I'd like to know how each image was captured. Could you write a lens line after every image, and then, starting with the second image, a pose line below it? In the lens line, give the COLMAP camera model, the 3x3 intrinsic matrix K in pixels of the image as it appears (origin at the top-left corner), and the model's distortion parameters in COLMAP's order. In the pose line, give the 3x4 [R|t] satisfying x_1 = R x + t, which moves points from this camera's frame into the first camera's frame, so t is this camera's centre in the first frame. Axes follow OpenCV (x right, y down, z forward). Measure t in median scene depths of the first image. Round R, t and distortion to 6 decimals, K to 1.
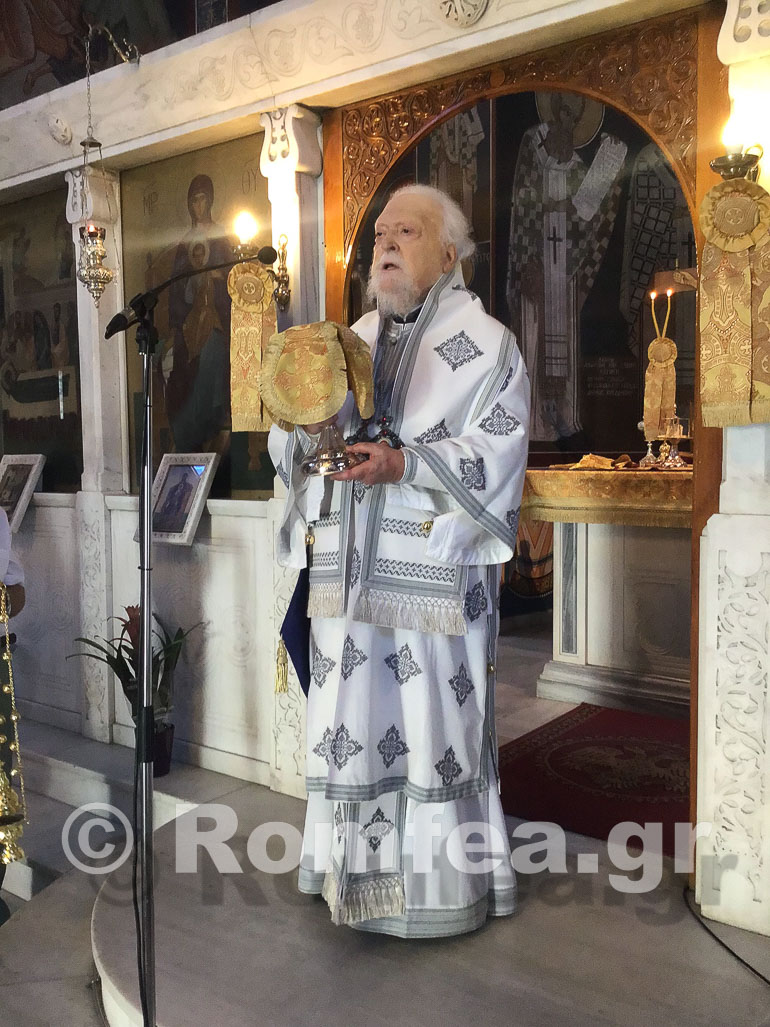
lens RADIAL K [[920.8, 0, 387.8], [0, 920.8, 510.1], [0, 0, 1]] dist [0.084009, -0.123873]
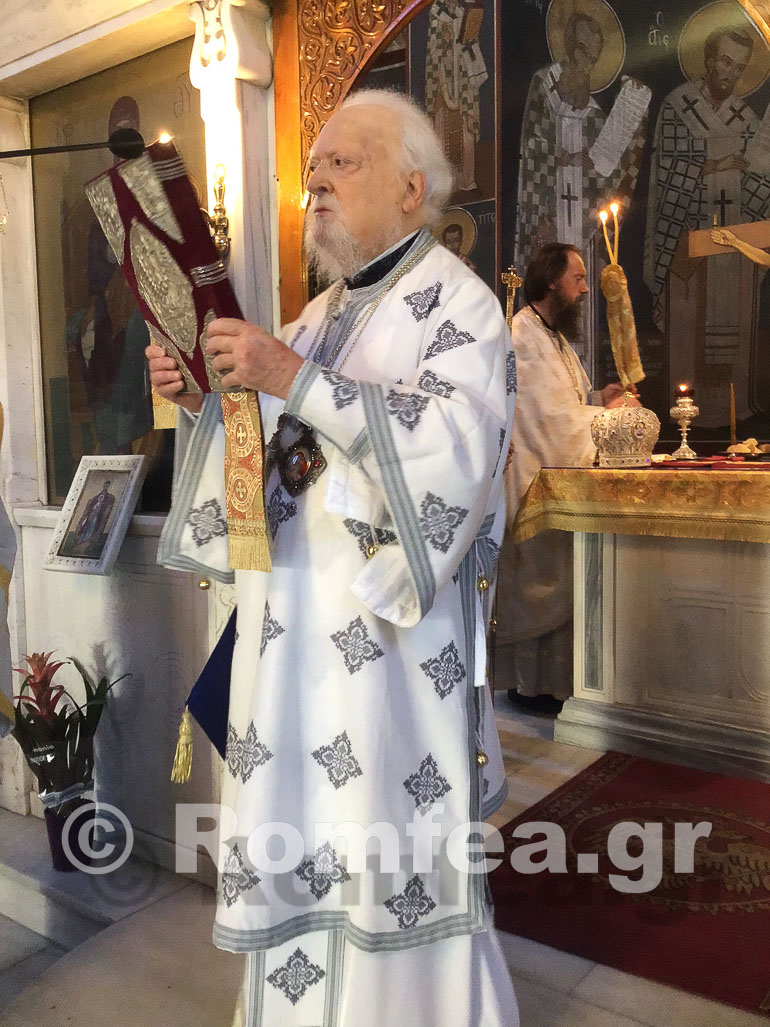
lens RADIAL K [[935.7, 0, 385.0], [0, 935.7, 513.5], [0, 0, 1]] dist [0.002323, -0.005272]
pose [[0.999965, -0.005744, -0.006147, 0.020153], [0.005877, 0.999745, 0.021803, -0.029082], [0.006021, -0.021839, 0.999743, 0.217291]]
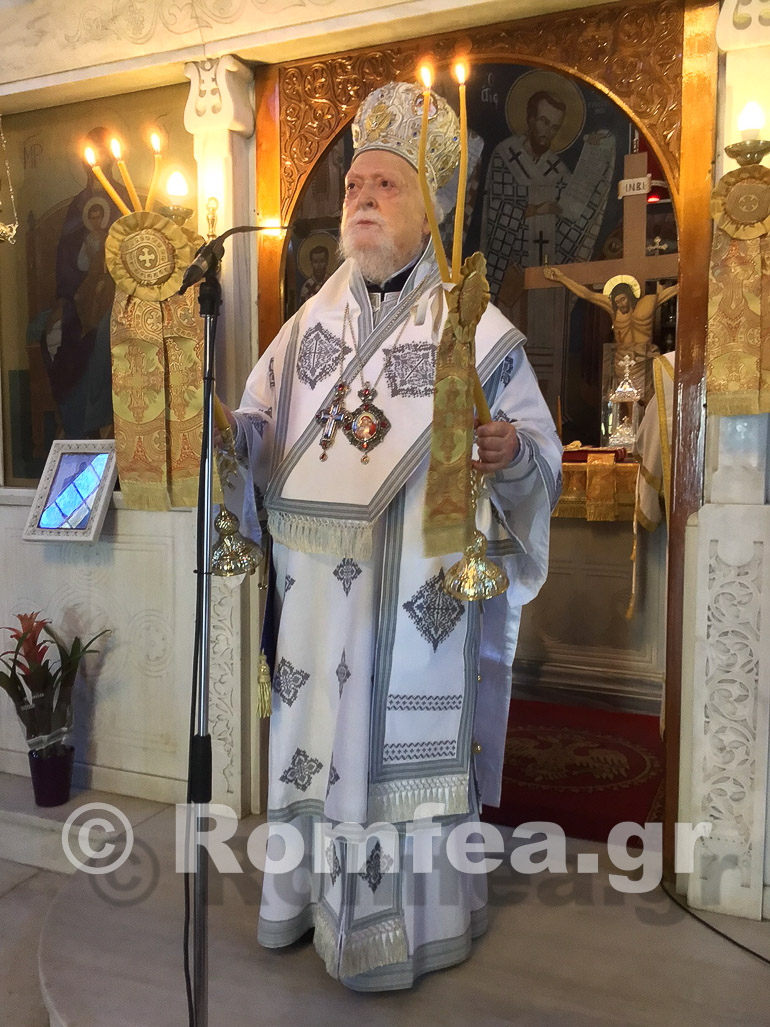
lens RADIAL K [[920.8, 0, 387.8], [0, 920.8, 510.1], [0, 0, 1]] dist [0.084009, -0.123873]
pose [[0.975764, -0.008288, 0.218667, -0.131903], [0.006531, 0.999940, 0.008757, 0.000143], [-0.218727, -0.007117, 0.975760, 0.067030]]
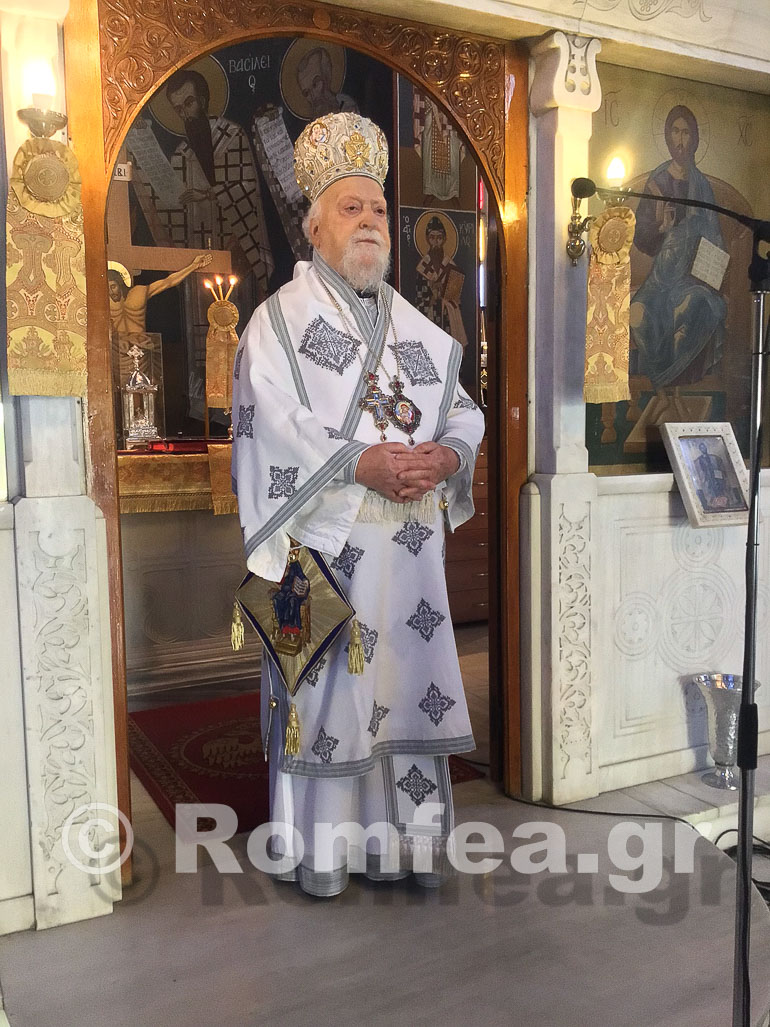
lens RADIAL K [[921.5, 0, 400.9], [0, 921.5, 510.9], [0, 0, 1]] dist [0.048282, -0.057197]
pose [[0.470247, -0.085660, 0.878368, -0.541369], [0.079542, 0.995341, 0.054484, -0.020324], [-0.878943, 0.044246, 0.474870, 0.397357]]
